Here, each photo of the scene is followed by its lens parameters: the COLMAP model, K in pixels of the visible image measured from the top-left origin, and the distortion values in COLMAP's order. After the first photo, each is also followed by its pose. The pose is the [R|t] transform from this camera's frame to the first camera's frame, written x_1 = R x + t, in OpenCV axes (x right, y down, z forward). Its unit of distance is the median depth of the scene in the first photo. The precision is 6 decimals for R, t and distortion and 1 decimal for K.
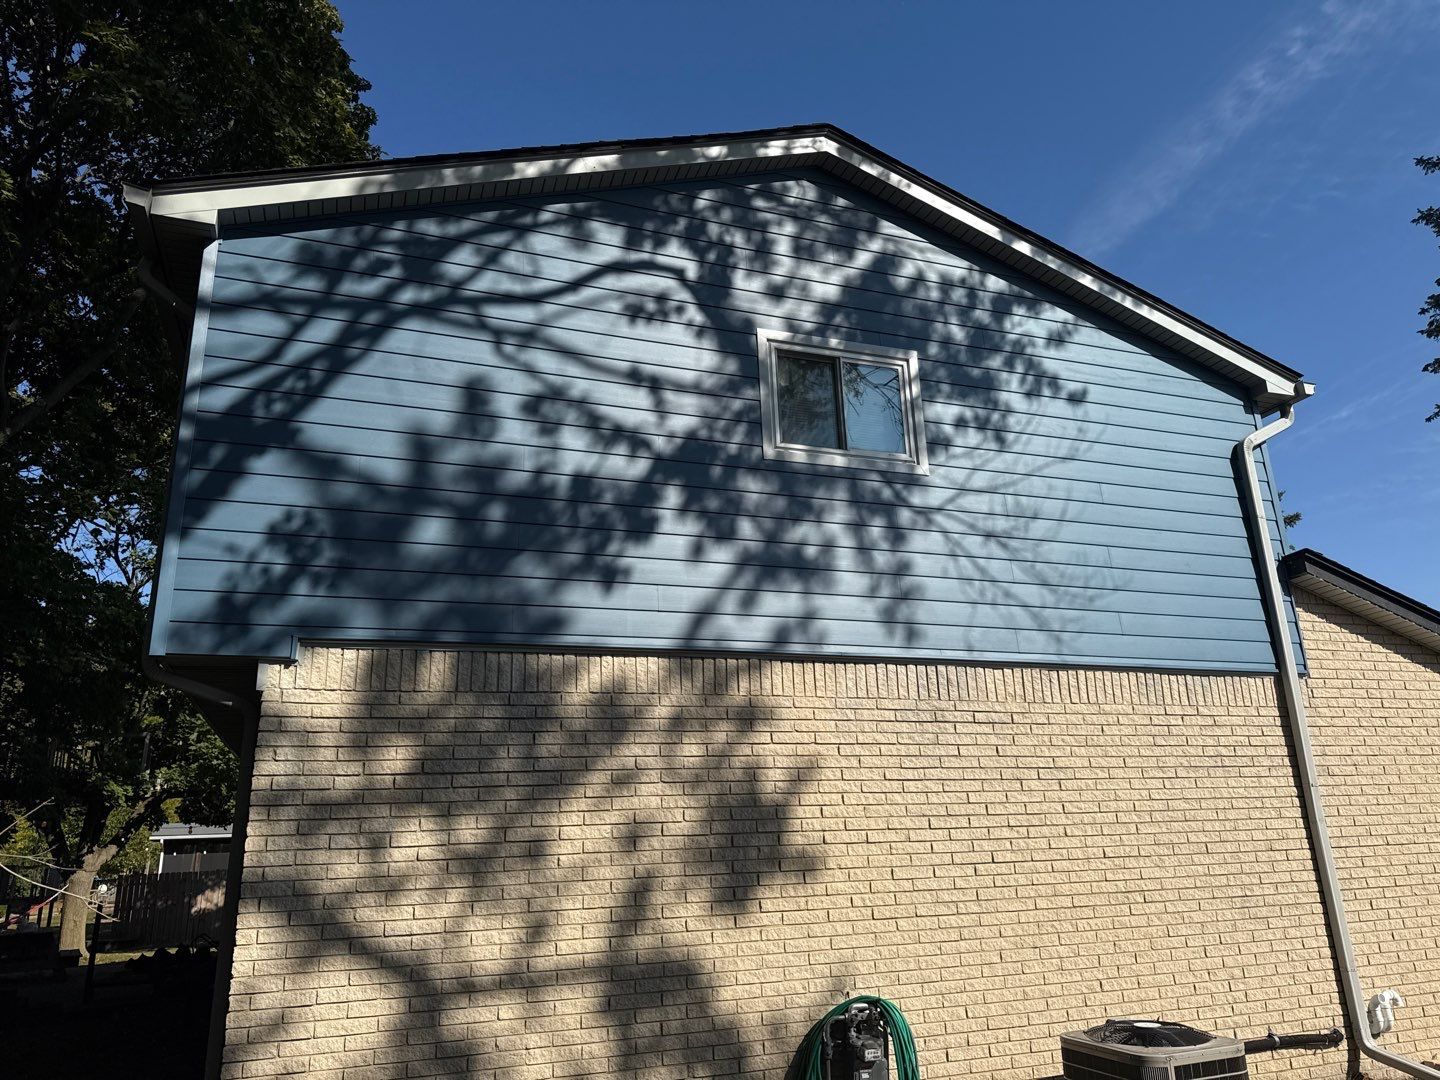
lens RADIAL K [[1022.1, 0, 734.9], [0, 1022.1, 534.4], [0, 0, 1]] dist [0.056331, -0.066343]
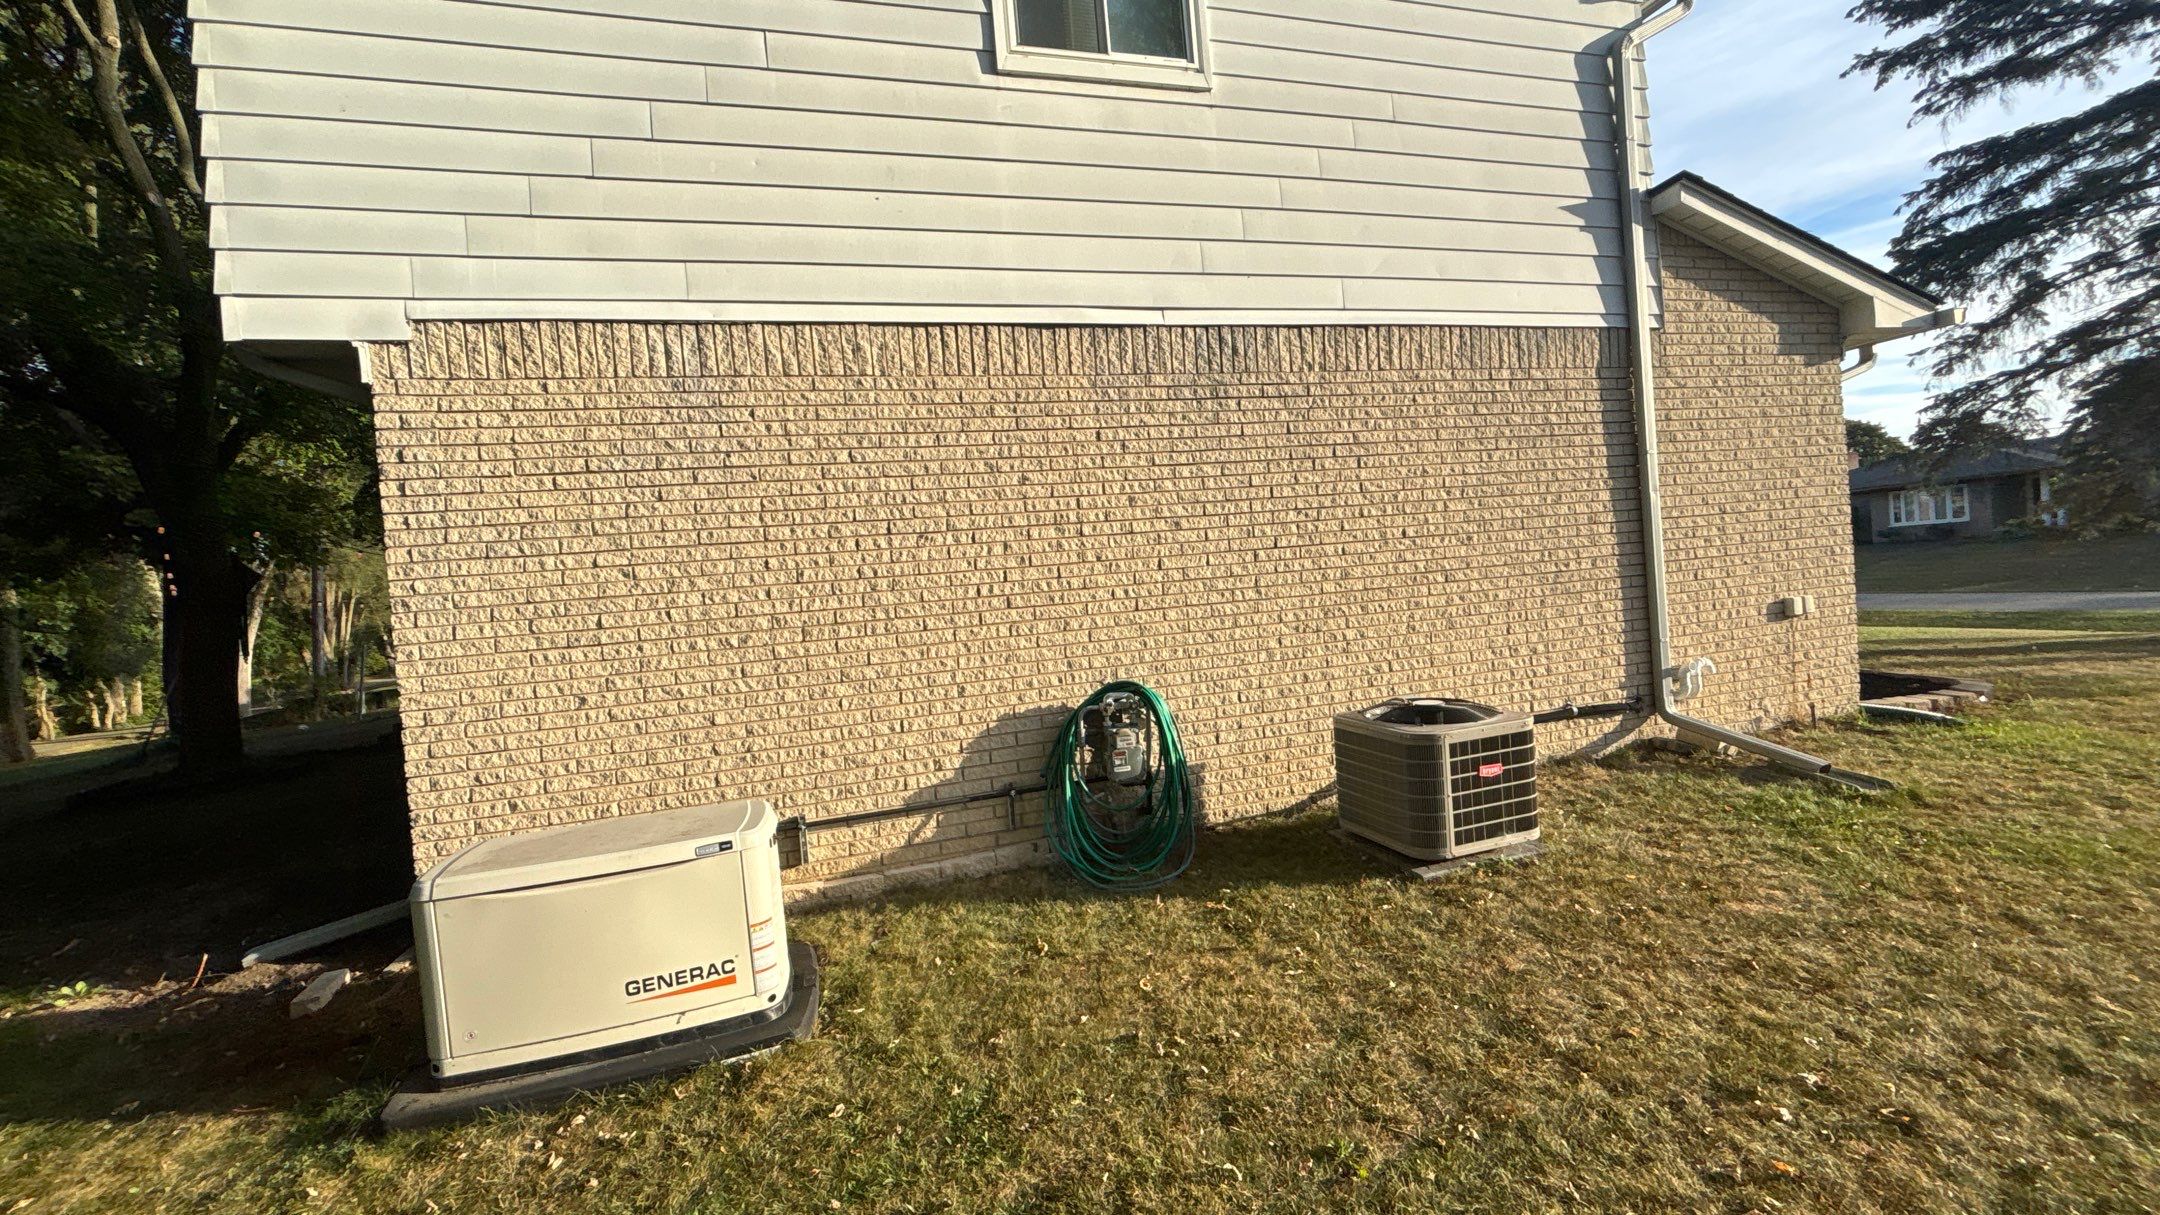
lens RADIAL K [[873.5, 0, 1094.5], [0, 873.5, 610.9], [0, 0, 1]] dist [0.000742, -0.000177]
pose [[0.996513, -0.042656, -0.071703, 0.137492], [0.063915, 0.942696, 0.327475, 0.103433], [0.053625, -0.330916, 0.942135, 0.234021]]
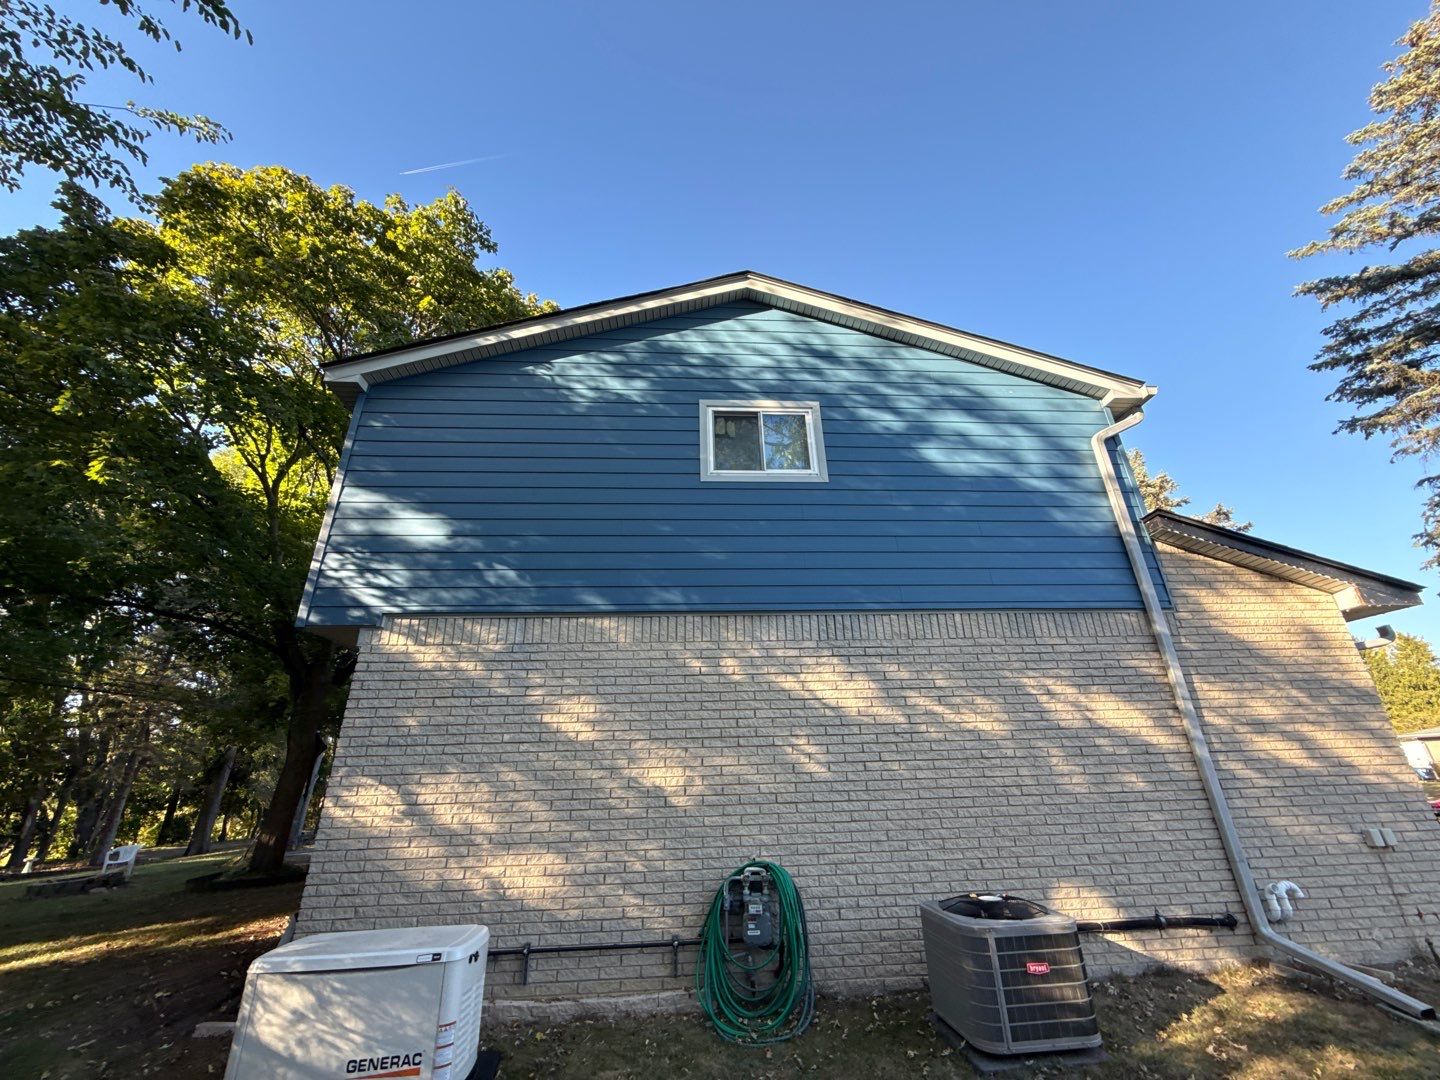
lens RADIAL K [[574.3, 0, 720.0], [0, 574.3, 540.0], [0, 0, 1]] dist [0.013489, -0.008254]
pose [[0.957000, -0.102814, -0.271258, 0.272494], [0.078713, 0.992038, -0.098306, 0.093245], [0.279205, 0.072728, 0.957473, 0.217254]]
